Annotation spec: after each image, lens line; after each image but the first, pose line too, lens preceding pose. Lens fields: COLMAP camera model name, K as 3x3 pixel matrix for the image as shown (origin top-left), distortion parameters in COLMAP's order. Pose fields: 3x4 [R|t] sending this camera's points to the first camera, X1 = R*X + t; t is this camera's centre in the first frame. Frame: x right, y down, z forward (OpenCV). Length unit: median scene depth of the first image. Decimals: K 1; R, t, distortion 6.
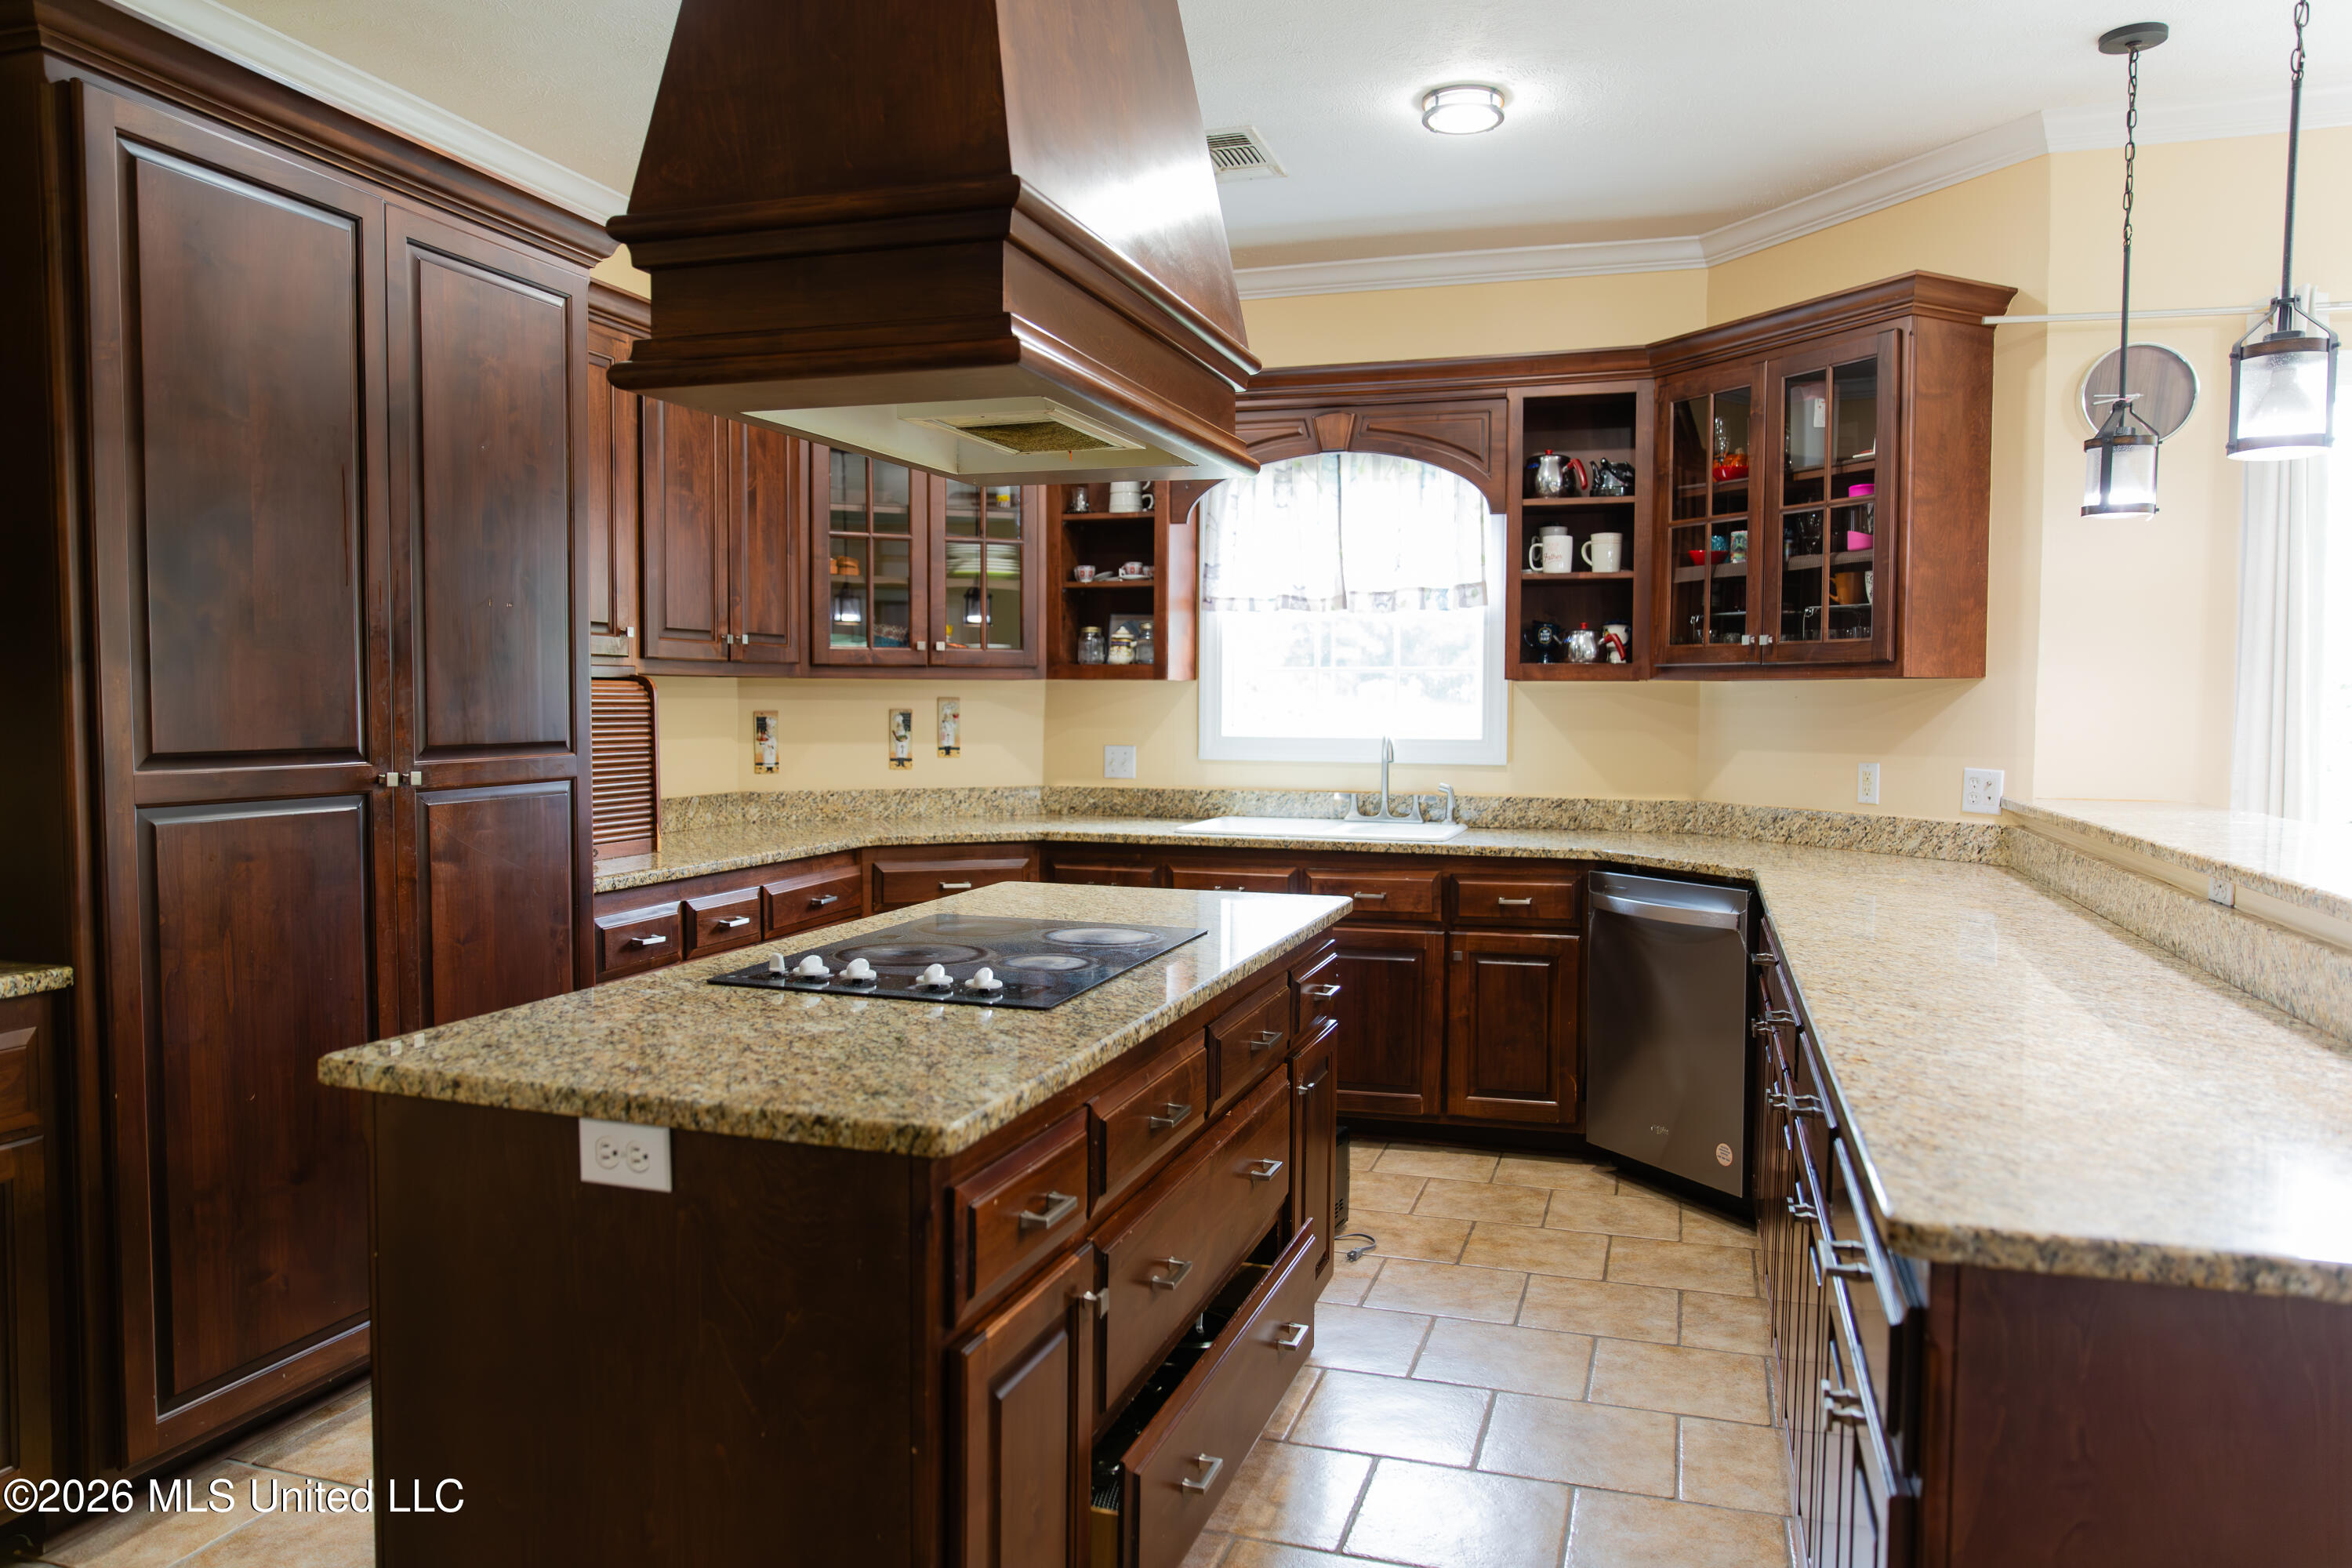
lens RADIAL K [[1592.5, 0, 1166.0], [0, 1592.5, 798.3], [0, 0, 1]] dist [-0.032460, -0.004776]
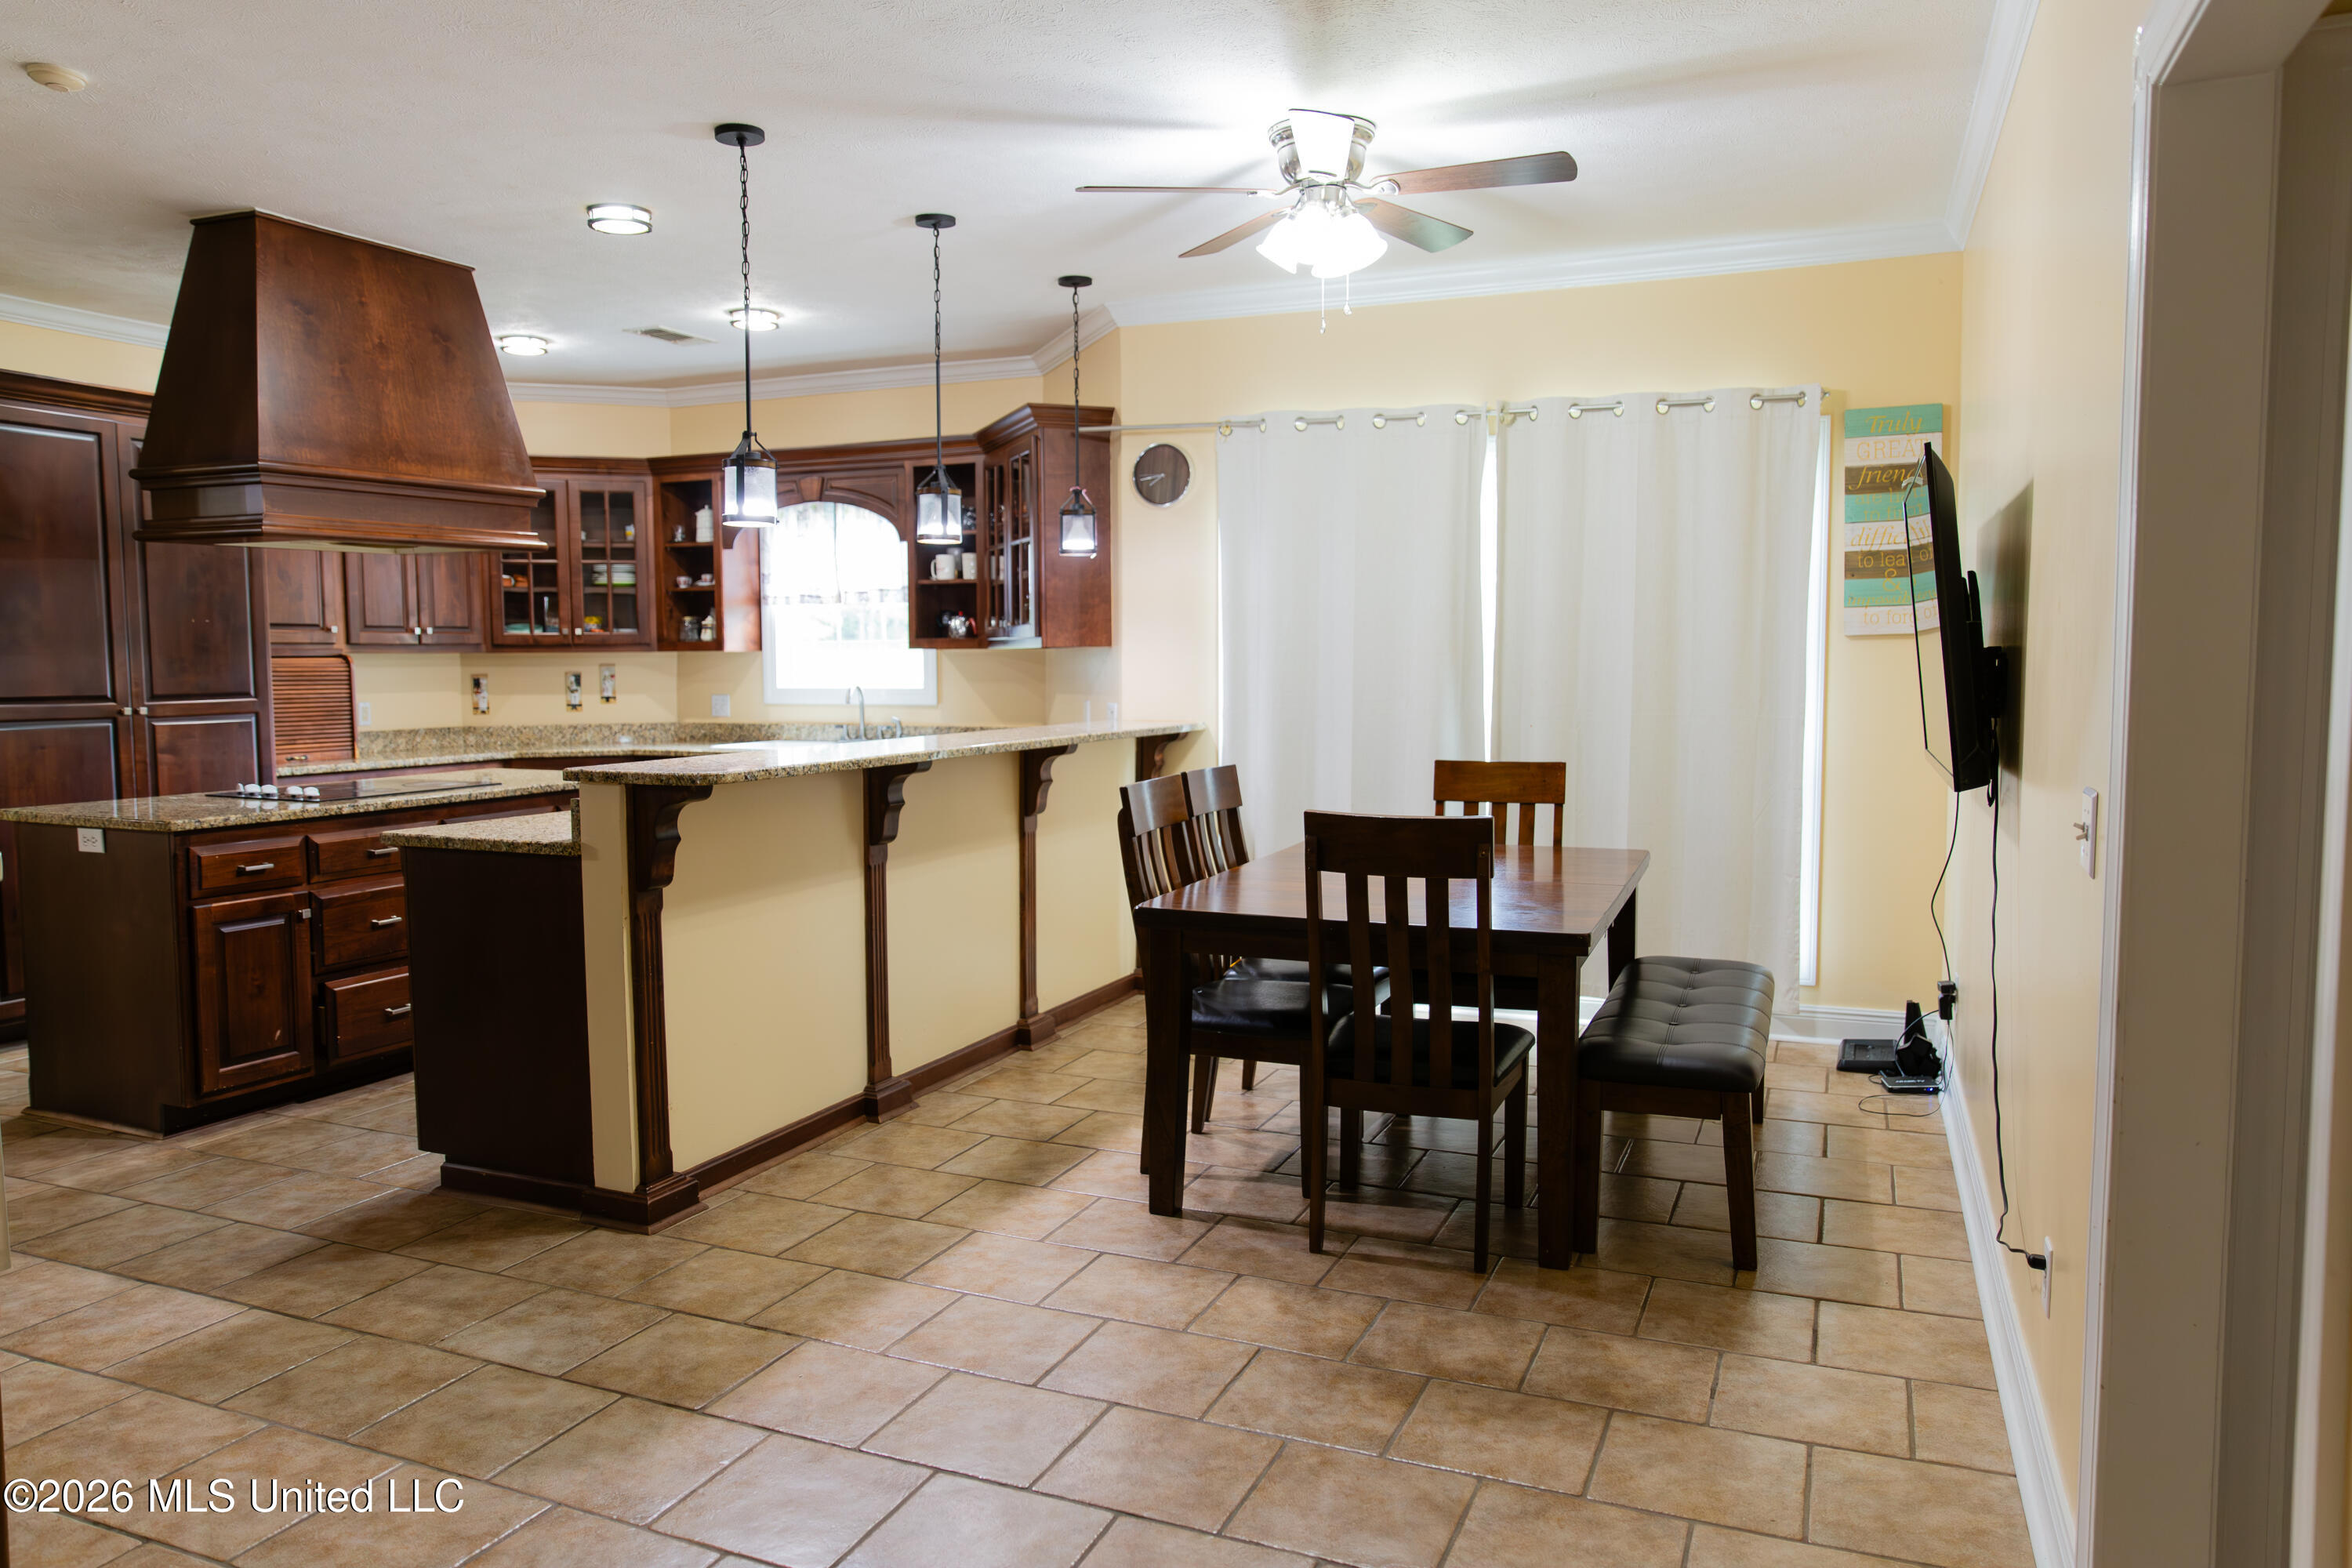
lens RADIAL K [[1592.5, 0, 1179.0], [0, 1592.5, 798.7], [0, 0, 1]] dist [-0.032460, -0.004776]
pose [[0.996914, -0.002359, -0.078462, 0.587573], [0.004418, 0.999650, 0.026073, 0.031144], [0.078373, -0.026339, 0.996576, -0.519612]]
